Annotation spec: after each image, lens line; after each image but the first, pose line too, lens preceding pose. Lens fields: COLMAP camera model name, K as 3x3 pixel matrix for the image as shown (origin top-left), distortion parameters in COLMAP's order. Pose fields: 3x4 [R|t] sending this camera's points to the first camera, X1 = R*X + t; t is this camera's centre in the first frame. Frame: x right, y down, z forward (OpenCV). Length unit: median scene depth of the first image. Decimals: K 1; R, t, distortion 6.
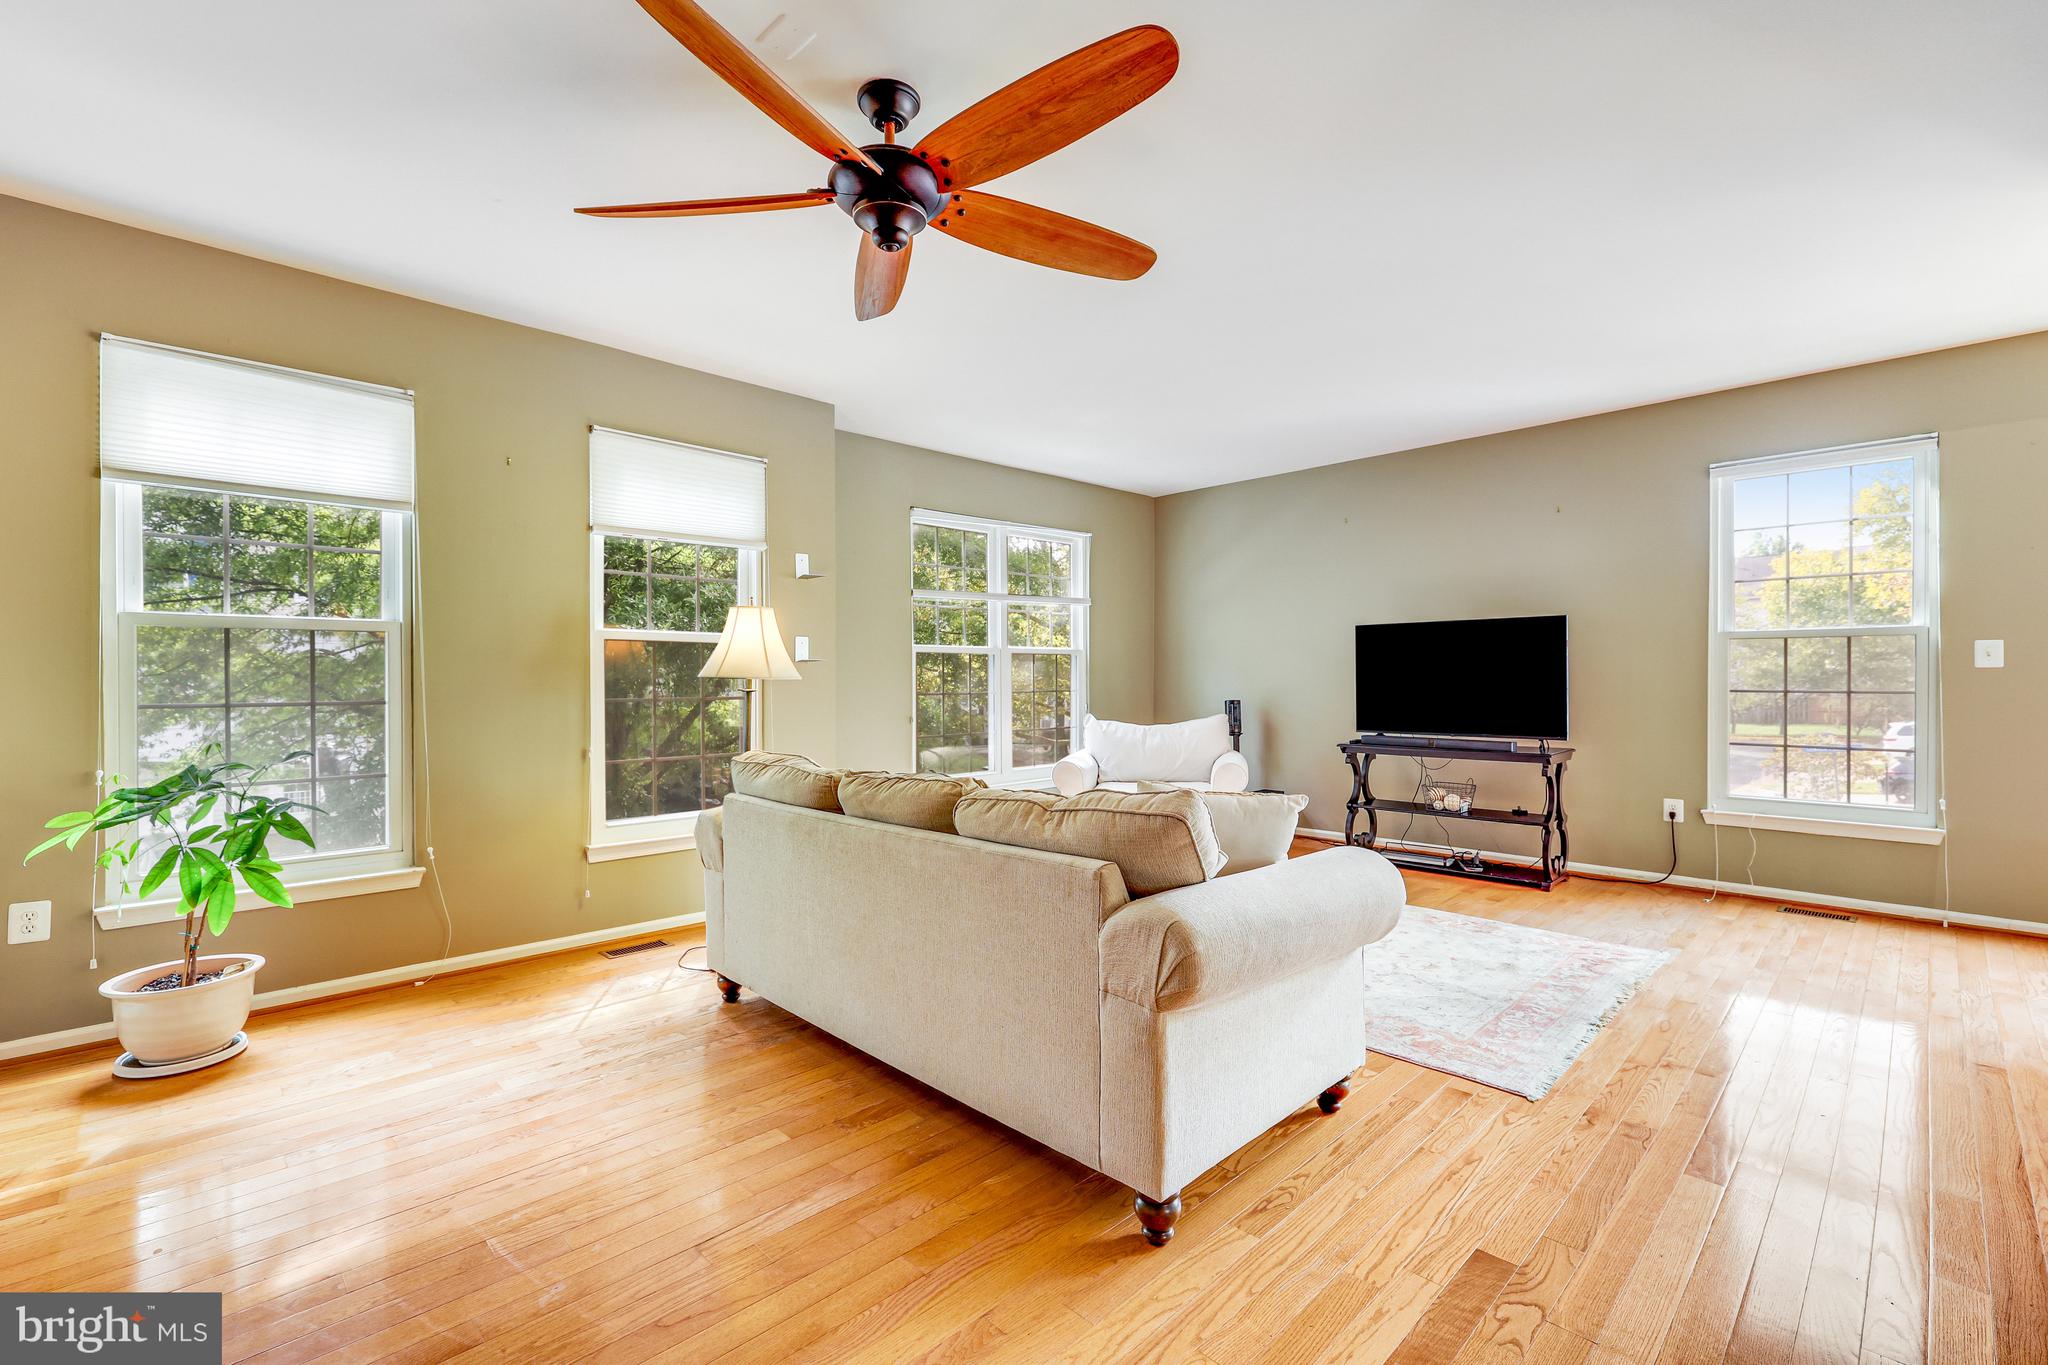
lens RADIAL K [[921.9, 0, 1031.7], [0, 921.9, 684.3], [0, 0, 1]] dist [0.003290, 0.000083]
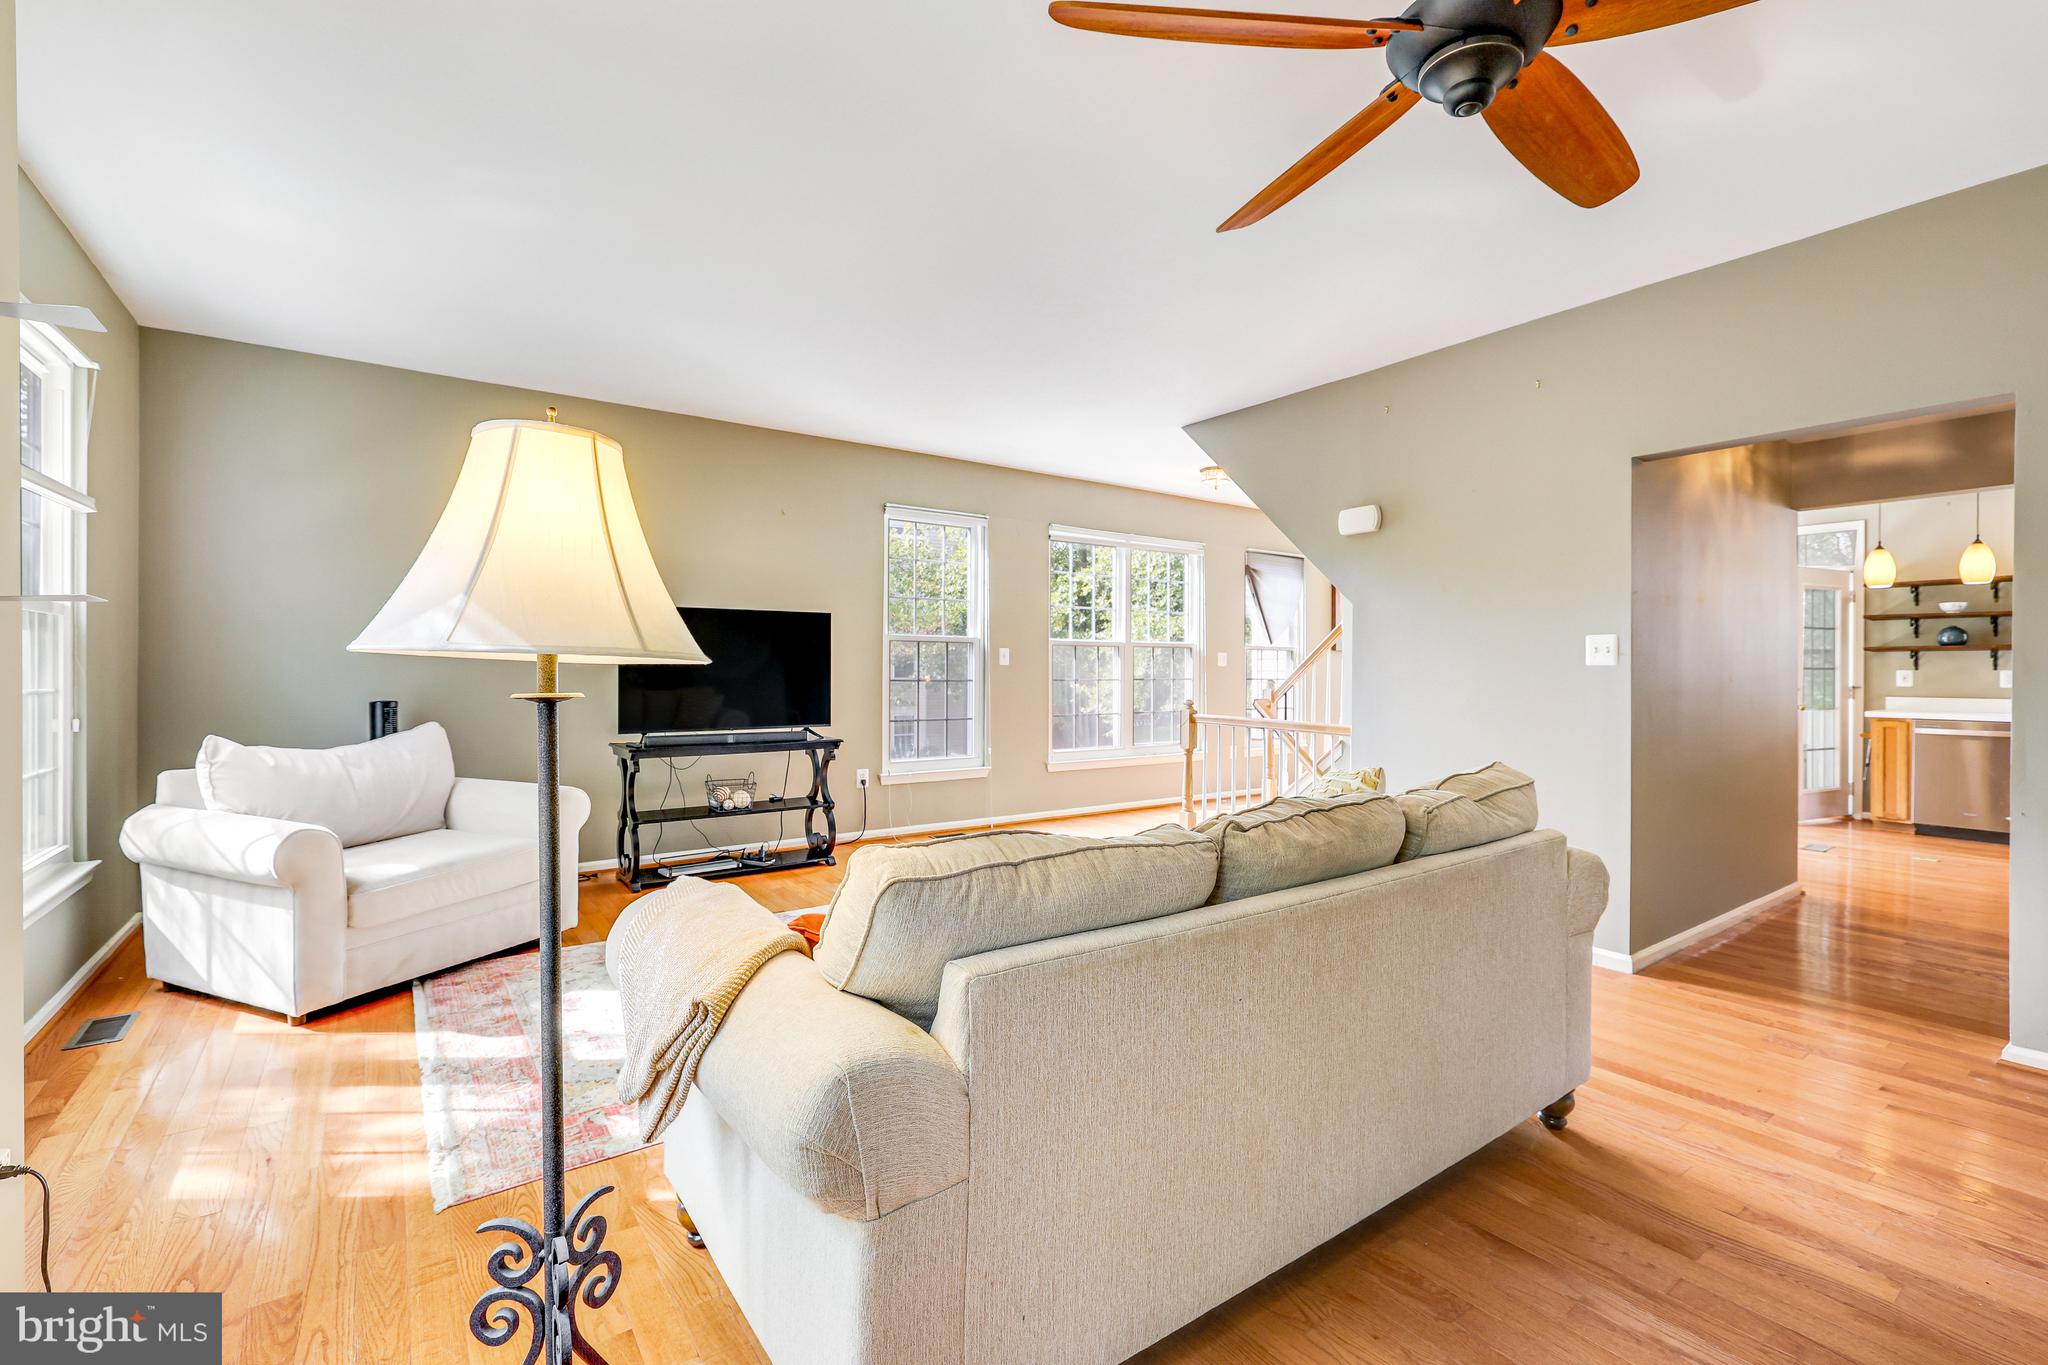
lens RADIAL K [[921.9, 0, 1023.7], [0, 921.9, 675.9], [0, 0, 1]] dist [0.003290, 0.000083]
pose [[0.134931, -0.008978, 0.990814, -0.471470], [-0.006109, 0.999932, 0.009893, -0.012386], [-0.990836, -0.007387, 0.134867, 0.604432]]
